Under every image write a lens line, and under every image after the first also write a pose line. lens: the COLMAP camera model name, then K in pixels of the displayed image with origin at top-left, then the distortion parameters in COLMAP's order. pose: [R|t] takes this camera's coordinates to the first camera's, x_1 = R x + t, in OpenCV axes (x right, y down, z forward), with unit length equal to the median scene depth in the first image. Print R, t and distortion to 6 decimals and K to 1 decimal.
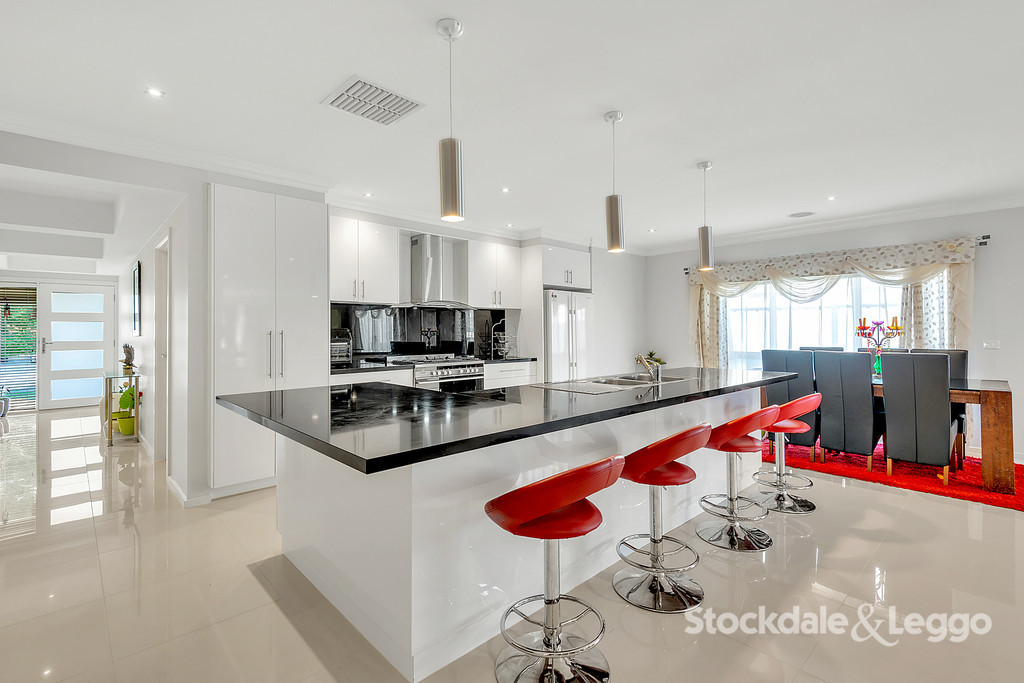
lens RADIAL K [[464.0, 0, 513.1], [0, 464.0, 326.8], [0, 0, 1]] dist [0.001350, 0.000025]
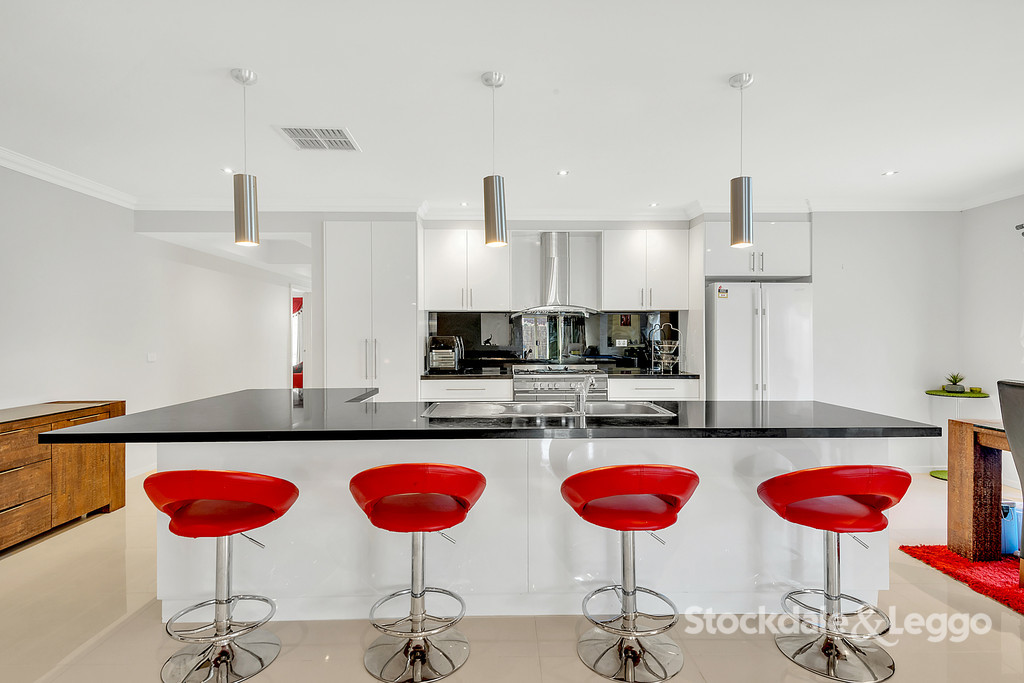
lens RADIAL K [[545.9, 0, 512.0], [0, 545.9, 341.5], [0, 0, 1]] dist [0.002385, 0.000130]
pose [[0.736801, 0.005680, -0.676086, 0.475705], [0.006413, 0.999861, 0.015389, -0.002599], [0.676079, -0.015674, 0.736662, 0.158324]]
